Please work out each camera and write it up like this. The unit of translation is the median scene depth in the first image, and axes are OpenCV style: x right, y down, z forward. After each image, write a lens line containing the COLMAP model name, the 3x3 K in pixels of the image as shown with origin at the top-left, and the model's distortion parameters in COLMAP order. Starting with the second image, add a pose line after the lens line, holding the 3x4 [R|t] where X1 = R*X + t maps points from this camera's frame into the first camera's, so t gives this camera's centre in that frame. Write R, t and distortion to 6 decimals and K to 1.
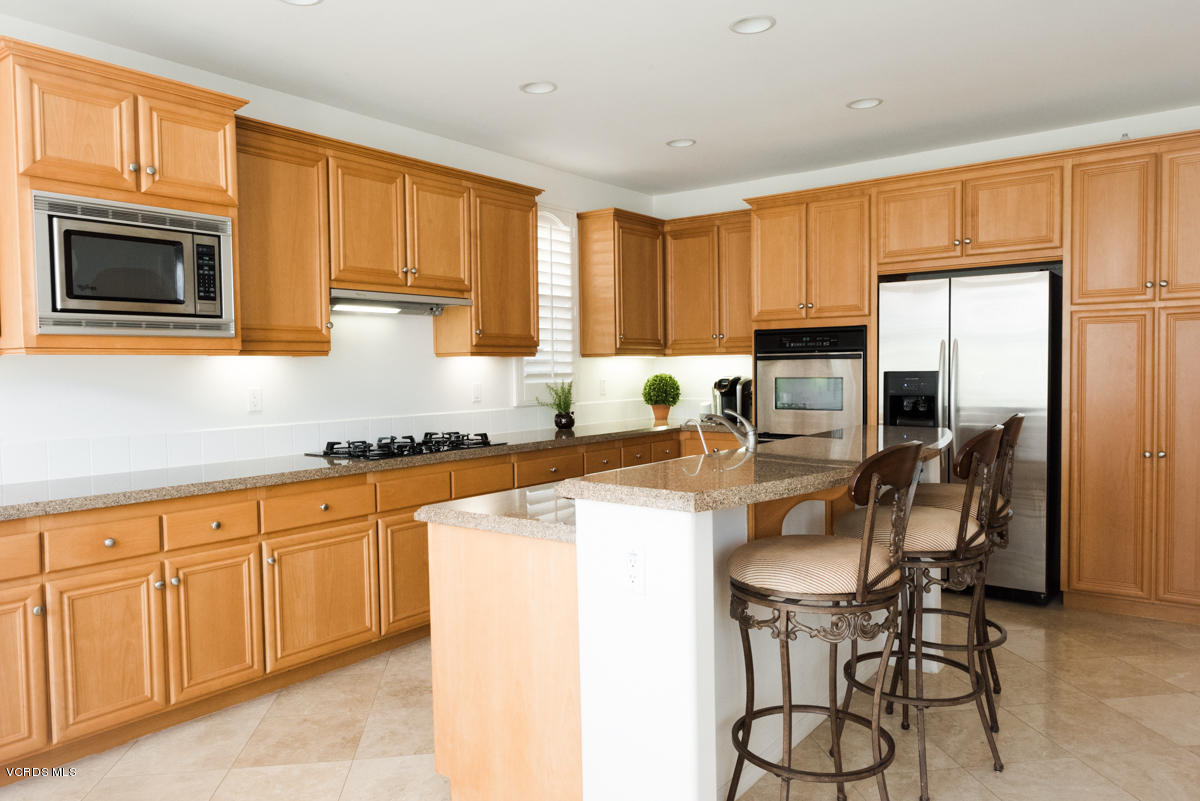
lens RADIAL K [[814.2, 0, 600.0], [0, 814.2, 400.5], [0, 0, 1]] dist [-0.002692, 0.005615]
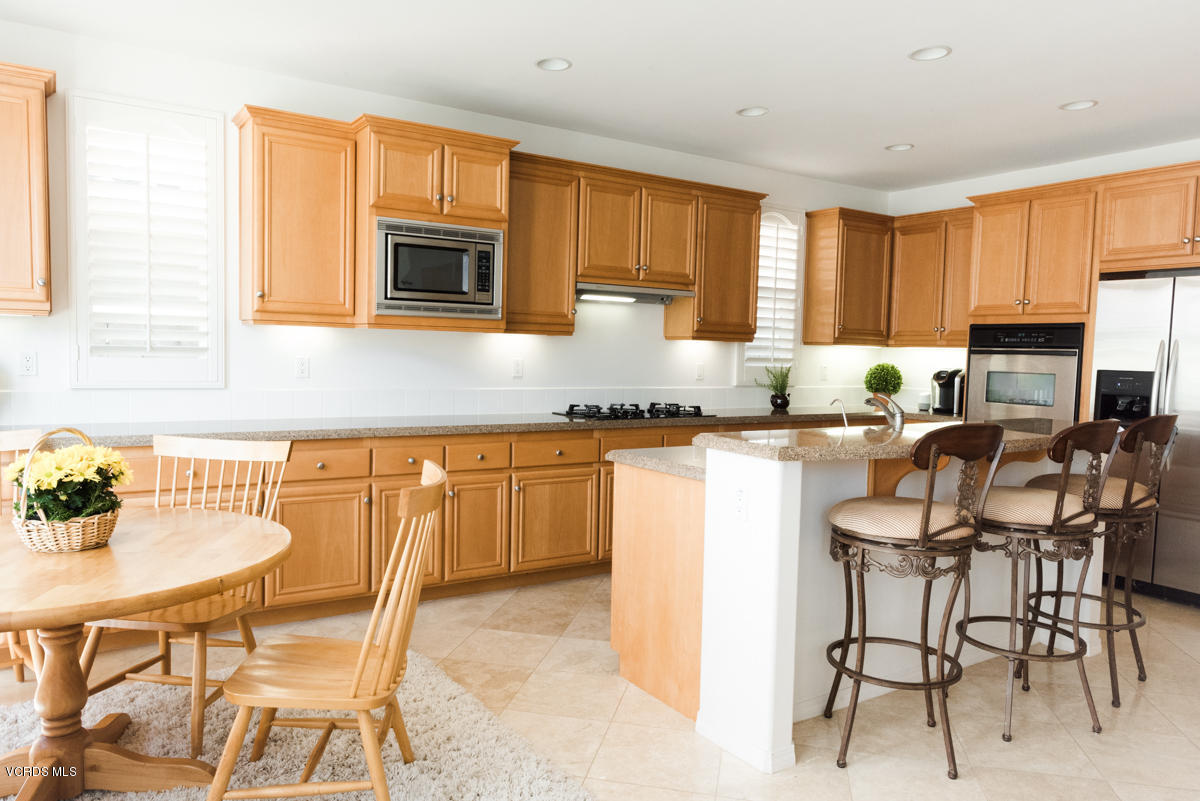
lens RADIAL K [[814.2, 0, 600.0], [0, 814.2, 400.5], [0, 0, 1]] dist [-0.002692, 0.005615]
pose [[0.940526, 0.059606, -0.334452, 0.138547], [-0.053085, 0.998180, 0.028615, 0.007112], [0.335549, -0.009159, 0.941978, -0.180898]]
